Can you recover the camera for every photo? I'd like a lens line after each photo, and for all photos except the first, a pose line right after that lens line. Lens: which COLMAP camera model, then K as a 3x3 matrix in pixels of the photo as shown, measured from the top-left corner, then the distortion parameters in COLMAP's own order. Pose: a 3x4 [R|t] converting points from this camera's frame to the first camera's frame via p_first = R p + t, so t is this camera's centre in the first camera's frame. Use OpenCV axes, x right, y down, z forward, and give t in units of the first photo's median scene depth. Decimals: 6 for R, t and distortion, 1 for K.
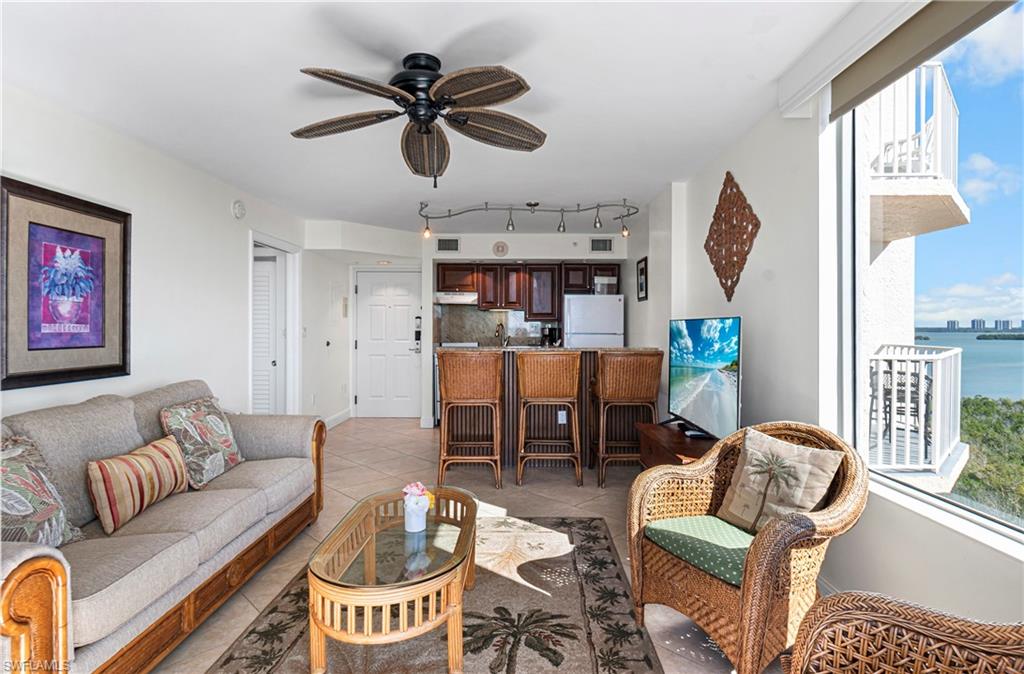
lens RADIAL K [[510.7, 0, 503.7], [0, 510.7, 319.3], [0, 0, 1]] dist [0.000090, -0.001355]
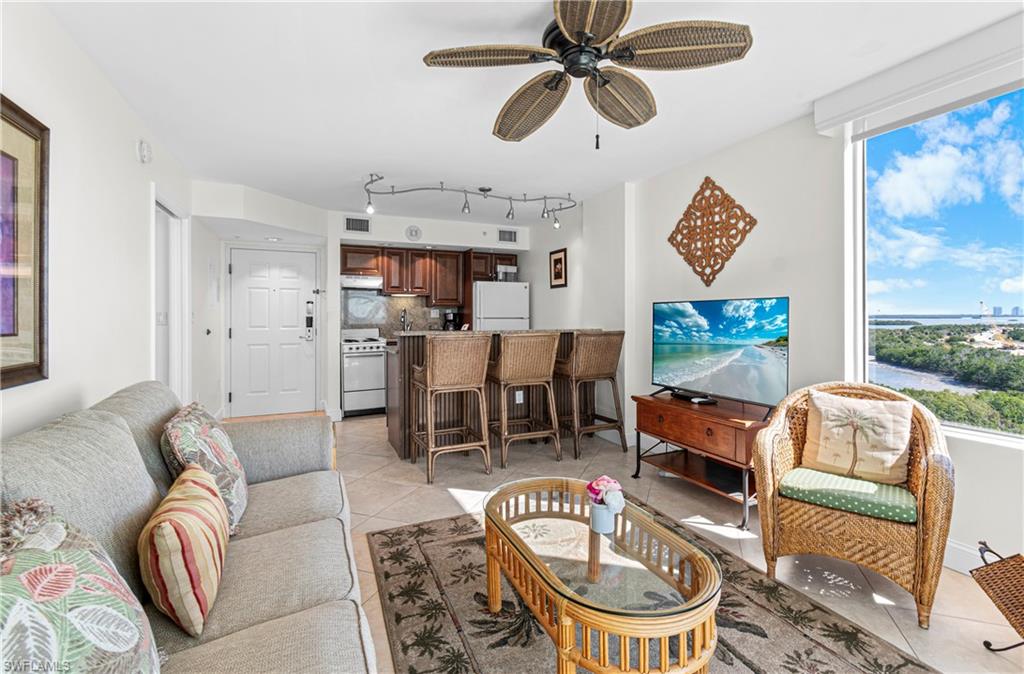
lens RADIAL K [[463.7, 0, 517.6], [0, 463.7, 307.1], [0, 0, 1]] dist [0.001543, 0.000108]
pose [[0.909024, 0.003756, 0.416727, -0.412579], [-0.002310, 0.999989, -0.003975, 0.018071], [-0.416737, 0.002651, 0.909023, 0.209874]]
